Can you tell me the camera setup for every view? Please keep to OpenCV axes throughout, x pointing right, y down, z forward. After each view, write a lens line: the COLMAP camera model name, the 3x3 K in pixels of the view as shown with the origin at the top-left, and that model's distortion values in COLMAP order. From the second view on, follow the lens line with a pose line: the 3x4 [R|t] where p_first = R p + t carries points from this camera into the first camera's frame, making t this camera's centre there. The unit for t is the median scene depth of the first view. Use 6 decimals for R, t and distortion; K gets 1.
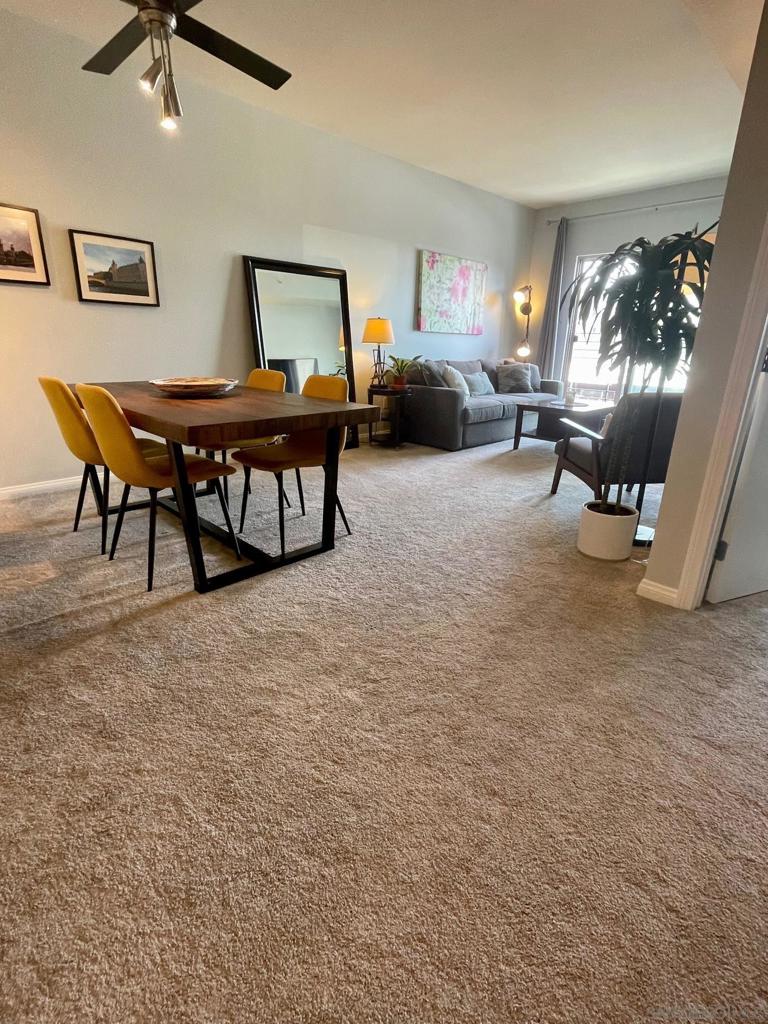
lens RADIAL K [[497.7, 0, 389.2], [0, 497.7, 512.4], [0, 0, 1]] dist [-0.001790, 0.000357]
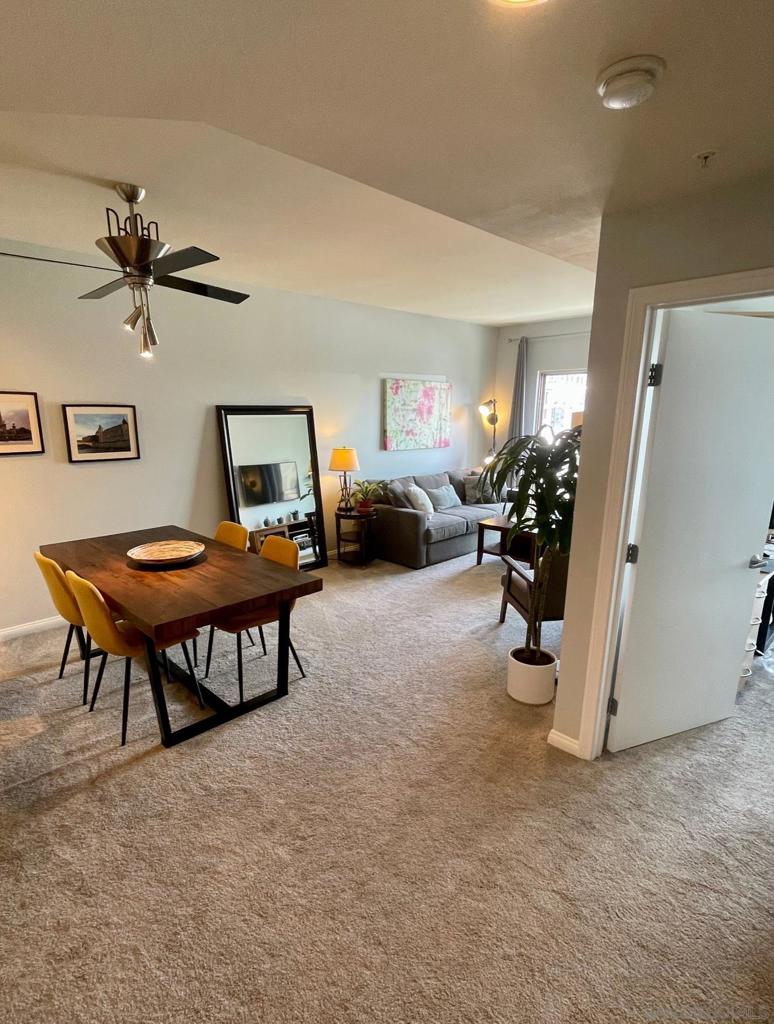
lens RADIAL K [[527.4, 0, 371.6], [0, 527.4, 544.3], [0, 0, 1]] dist [-0.000531, -0.001118]
pose [[0.999552, -0.018892, -0.023226, 0.121074], [0.016956, 0.996576, -0.080919, -0.178470], [0.024676, 0.080489, 0.996450, -0.223254]]
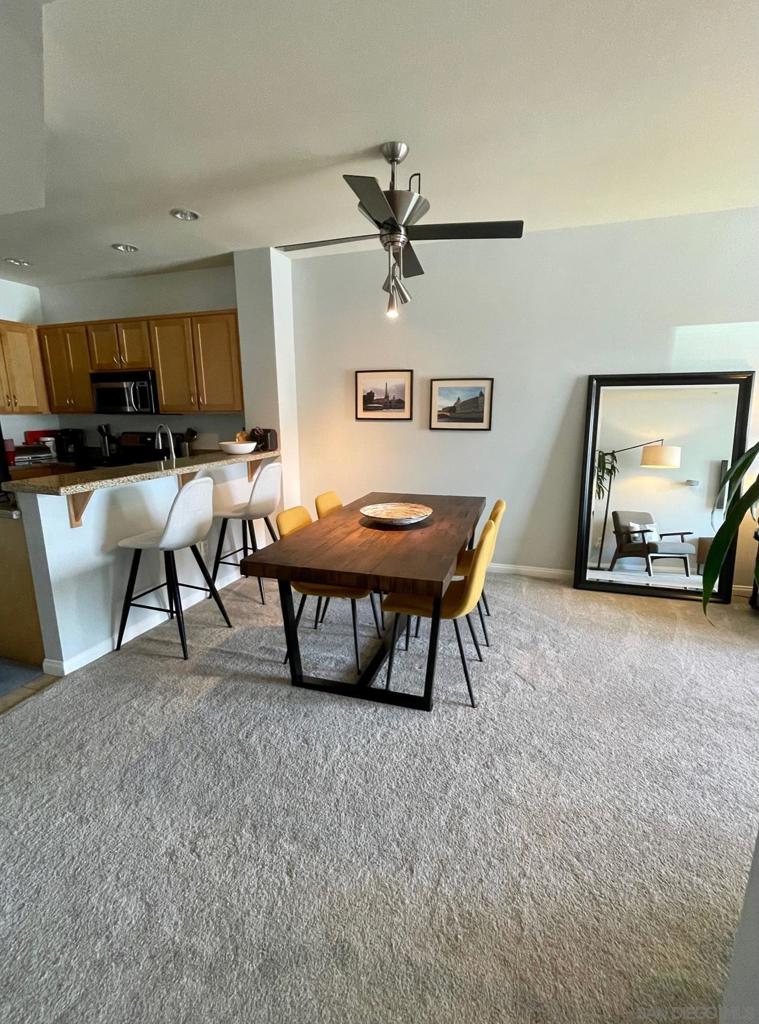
lens RADIAL K [[462.2, 0, 376.7], [0, 462.2, 510.5], [0, 0, 1]] dist [0.000601, 0.000114]
pose [[0.455820, 0.161400, -0.875316, 0.565768], [-0.275552, 0.960697, 0.033650, -0.303495], [0.846344, 0.225857, 0.482379, 0.467538]]
